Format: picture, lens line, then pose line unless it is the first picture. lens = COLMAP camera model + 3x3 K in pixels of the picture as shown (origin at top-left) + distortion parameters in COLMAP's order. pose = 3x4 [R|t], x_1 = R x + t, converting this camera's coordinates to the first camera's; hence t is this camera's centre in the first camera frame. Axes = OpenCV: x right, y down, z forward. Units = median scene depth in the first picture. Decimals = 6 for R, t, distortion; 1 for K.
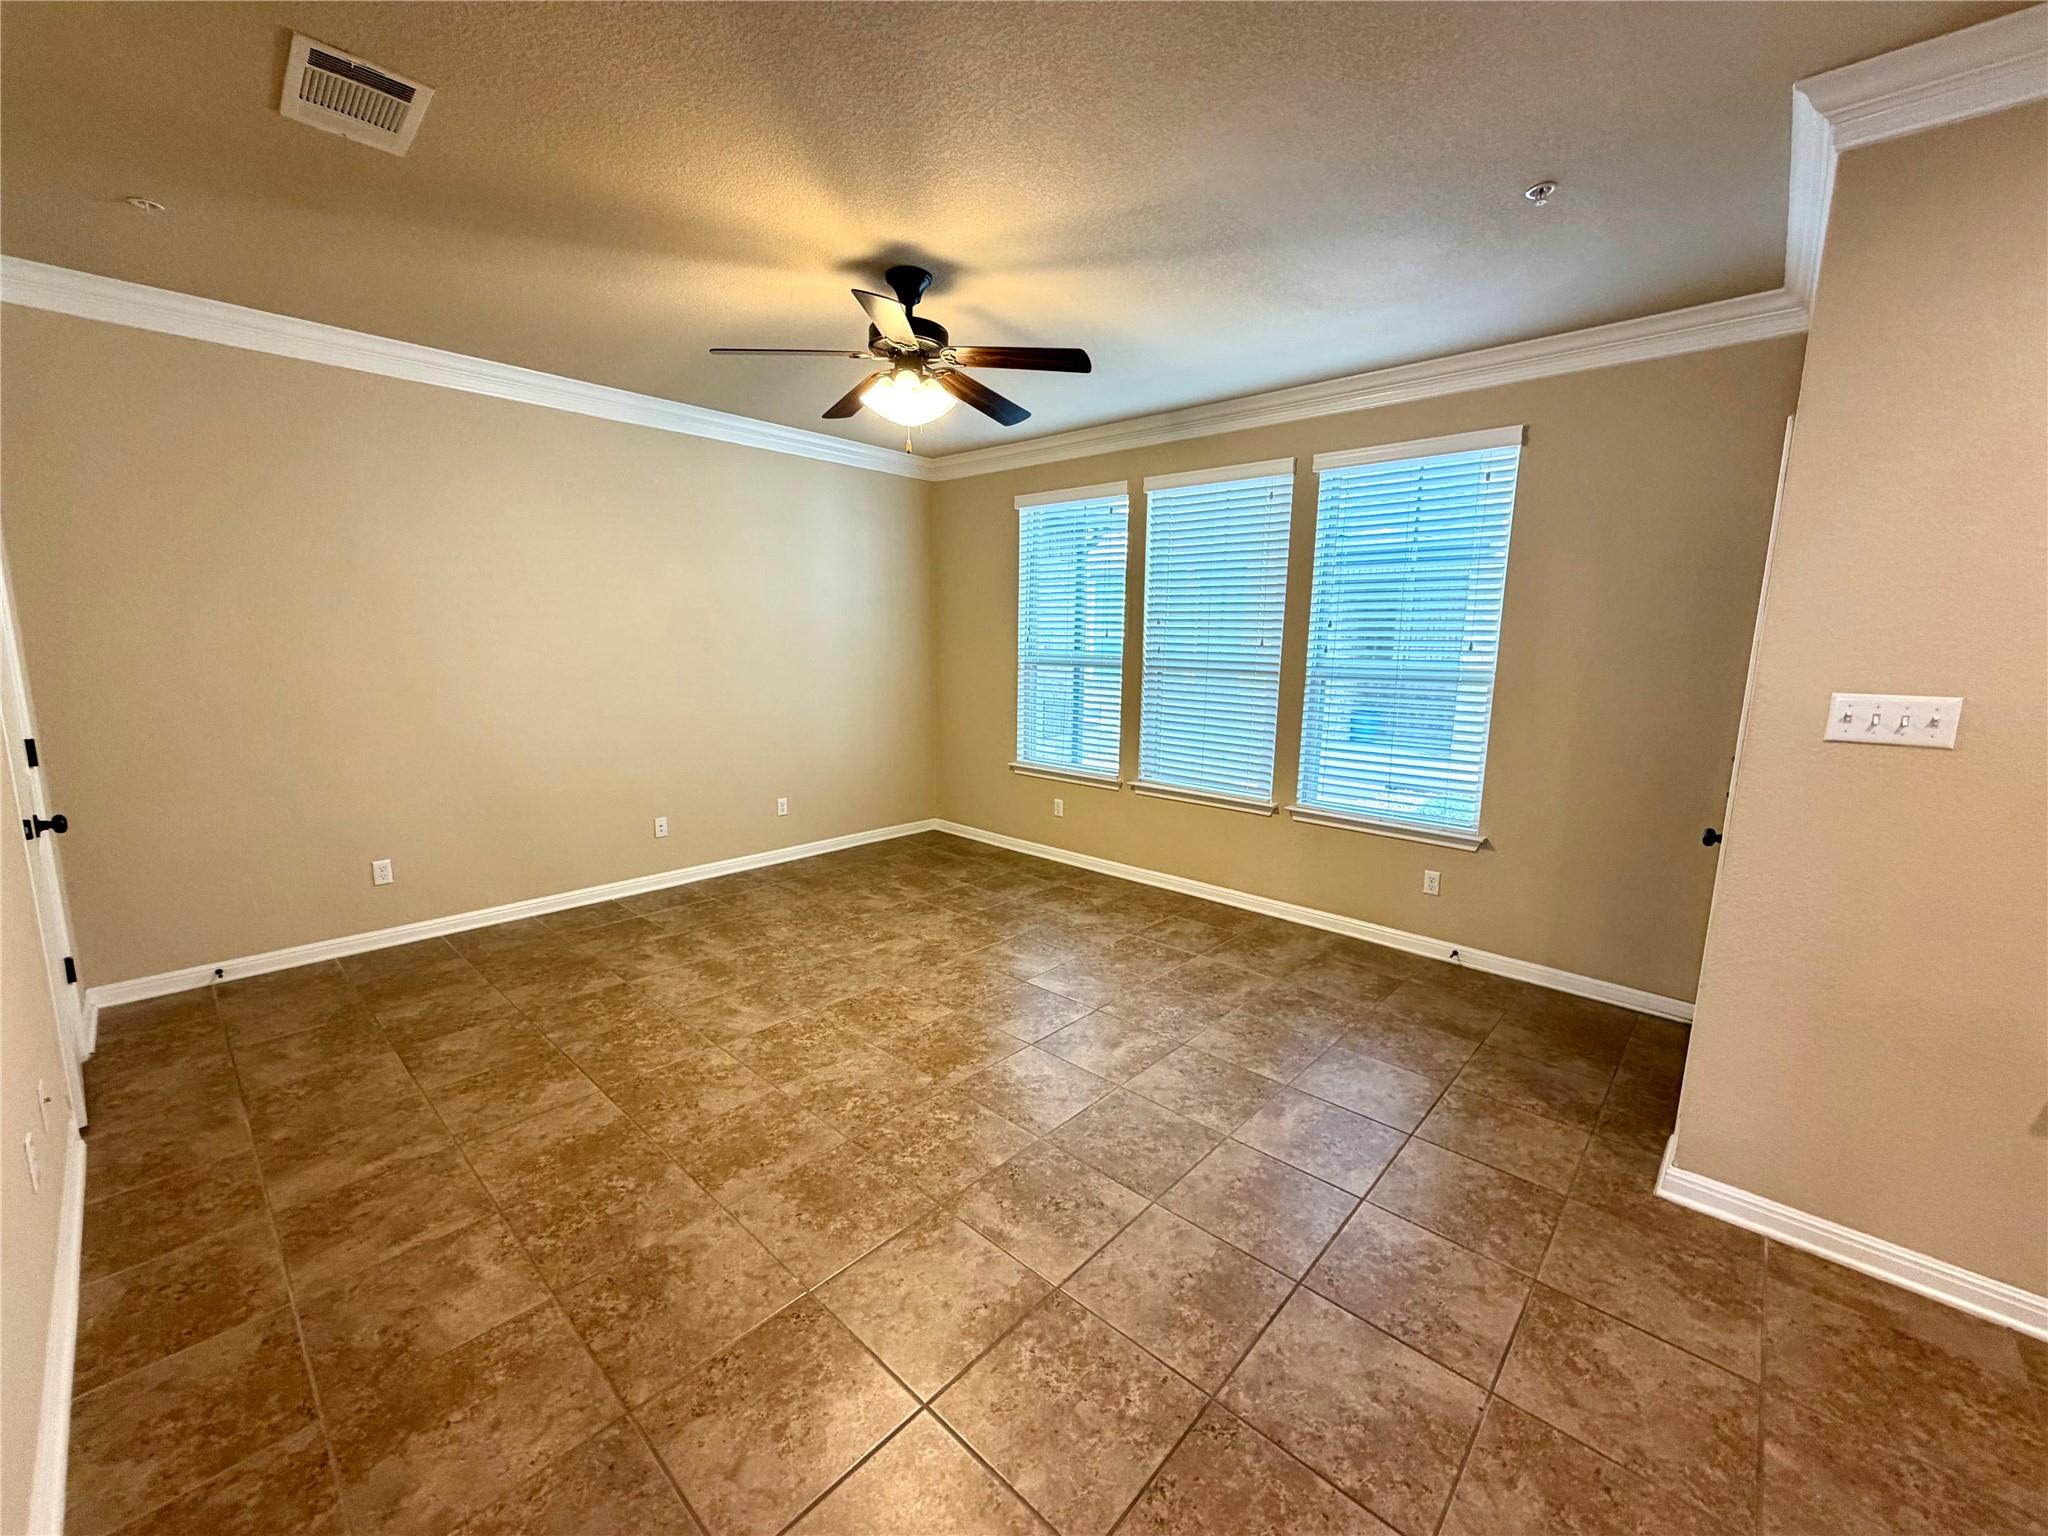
lens RADIAL K [[817.8, 0, 1019.4], [0, 817.8, 768.9], [0, 0, 1]] dist [-0.001116, 0.000413]
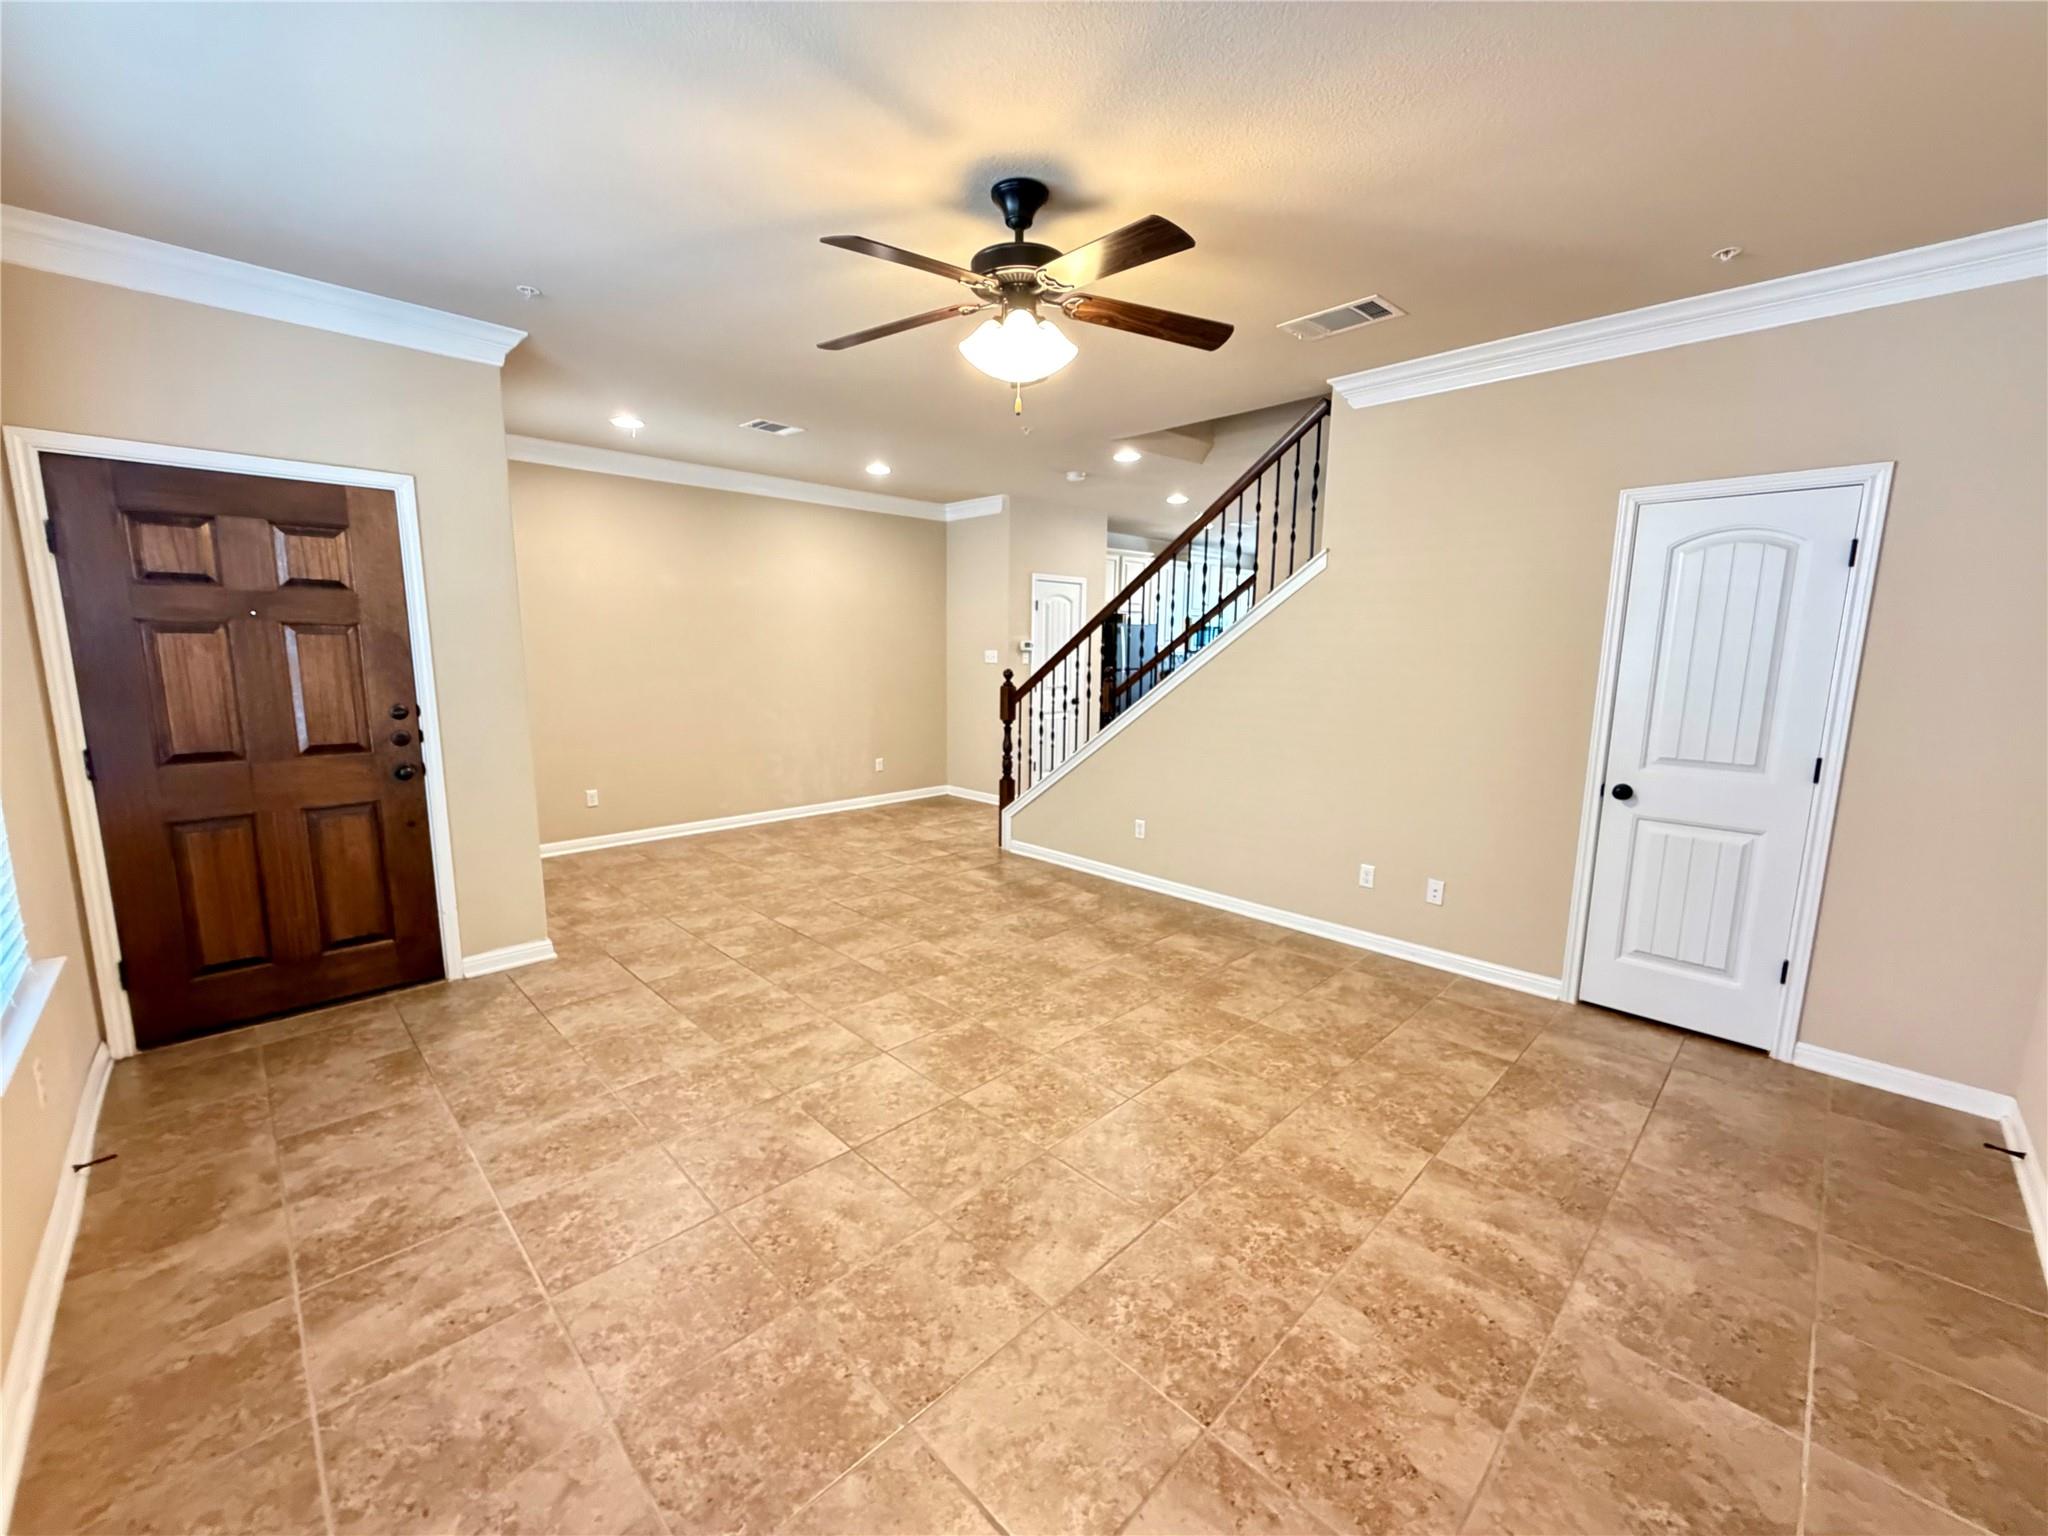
lens RADIAL K [[817.8, 0, 1019.4], [0, 817.8, 768.9], [0, 0, 1]] dist [-0.001116, 0.000413]
pose [[-0.998531, -0.034276, 0.041961, -0.159639], [-0.019583, 0.950422, 0.310346, -0.265858], [-0.050518, 0.309069, -0.949697, 1.645641]]
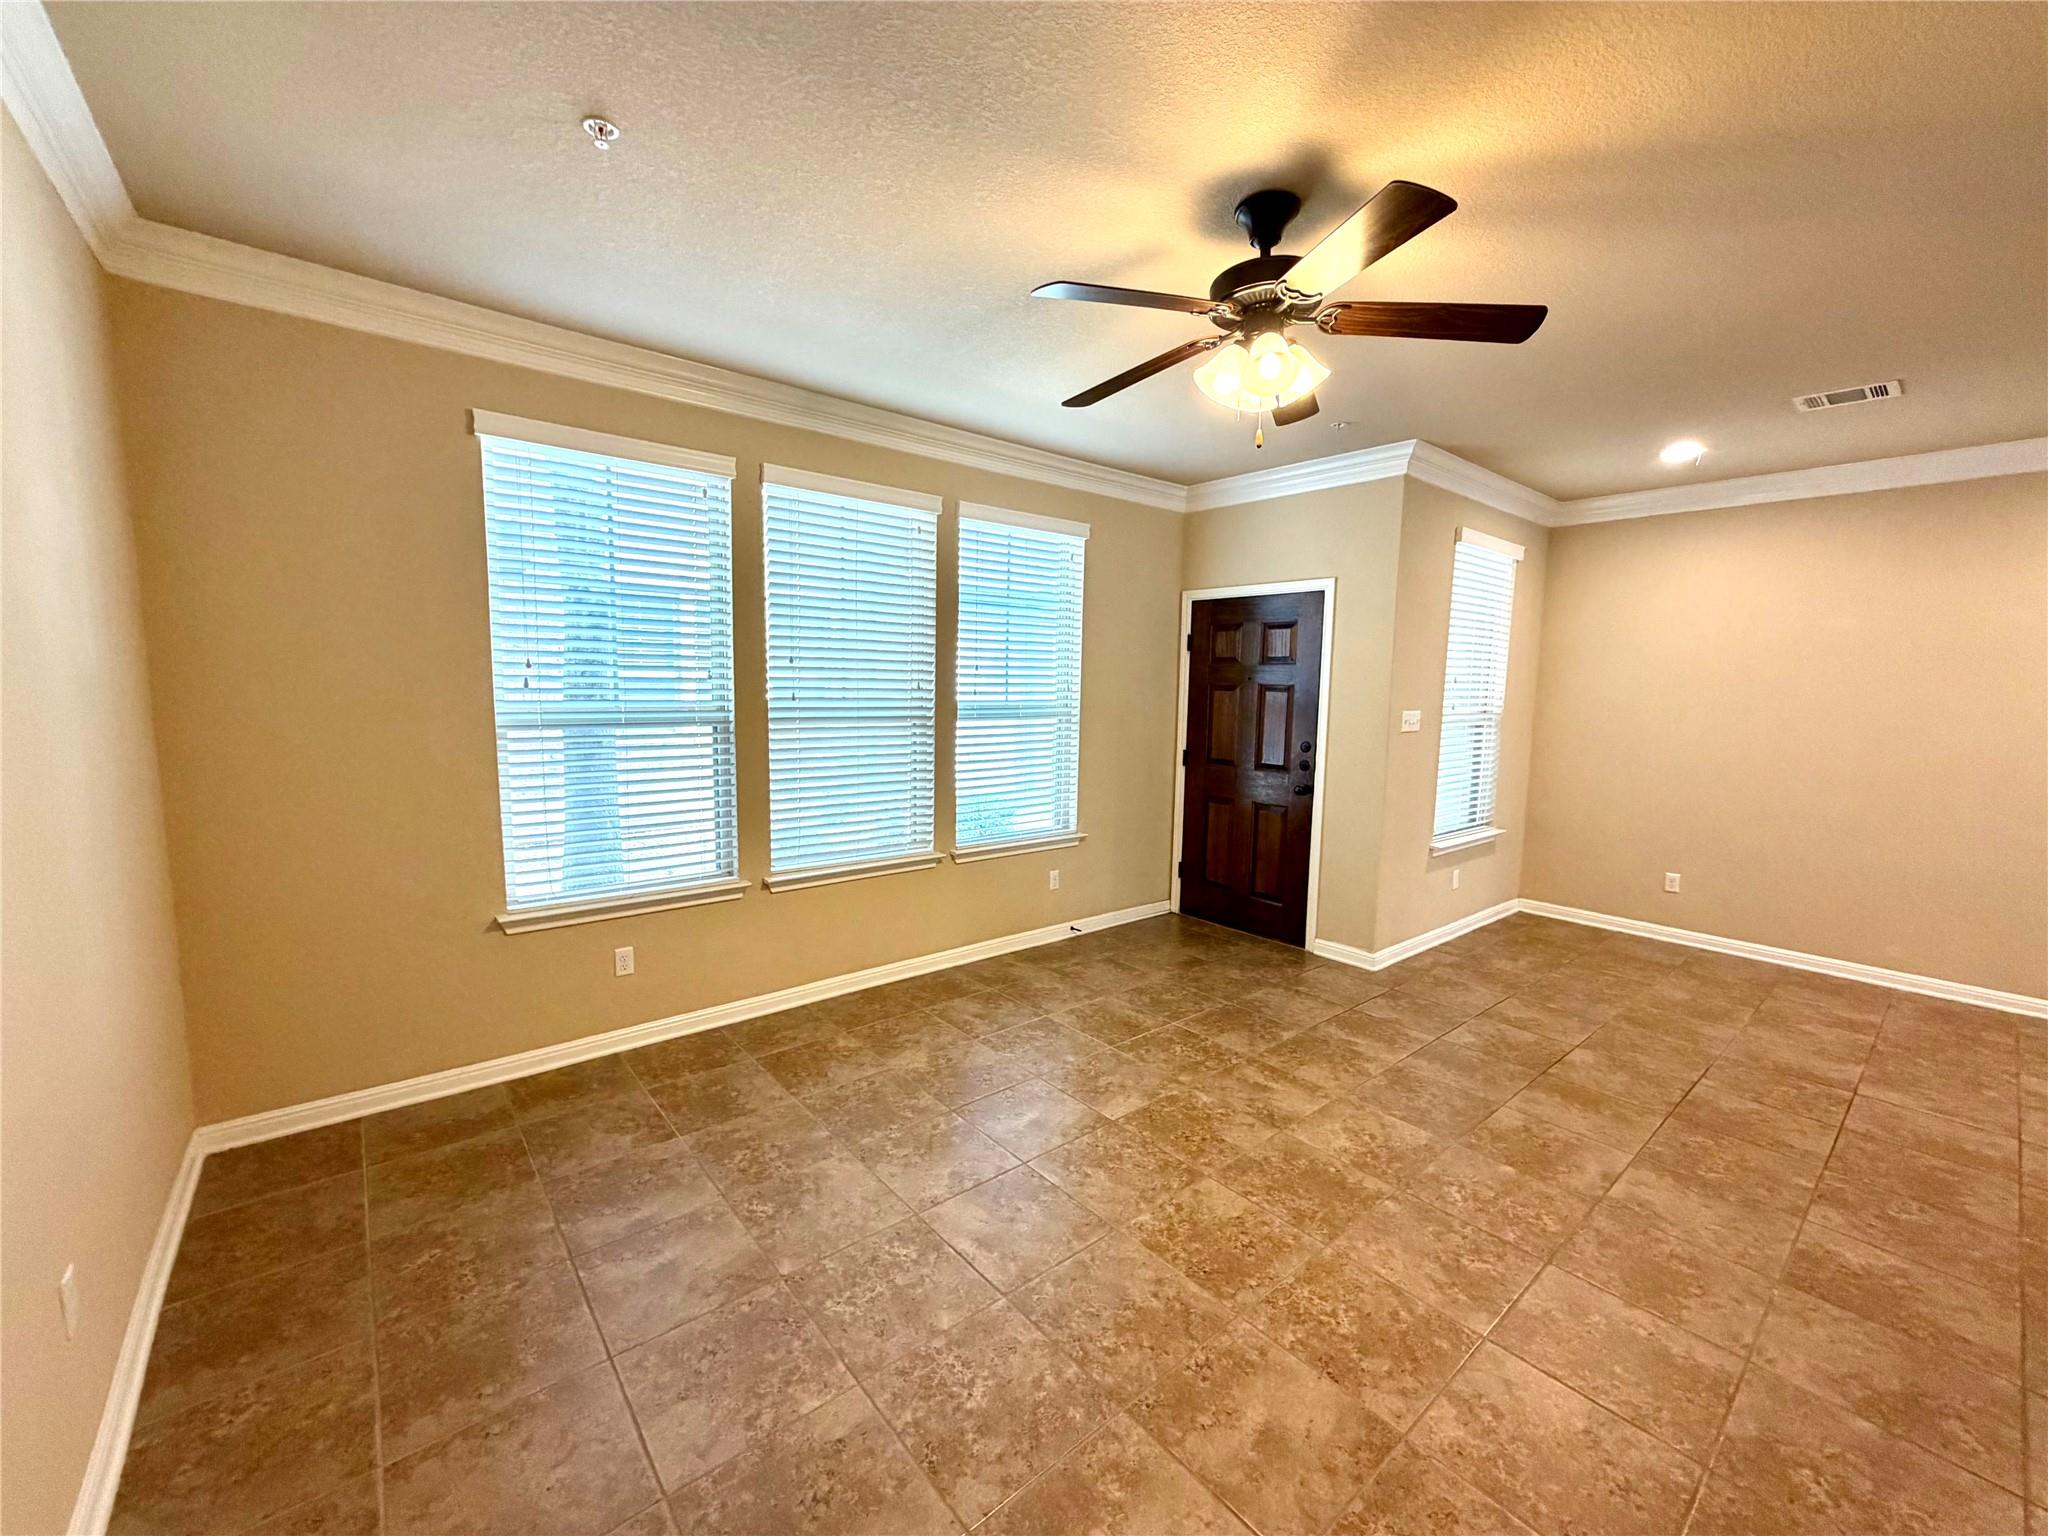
lens RADIAL K [[817.8, 0, 1019.4], [0, 817.8, 768.9], [0, 0, 1]] dist [-0.001116, 0.000413]
pose [[0.135238, -0.120809, 0.983421, -0.800052], [0.143737, 0.984431, 0.101166, -0.182234], [-0.980332, 0.127672, 0.150497, 0.993566]]
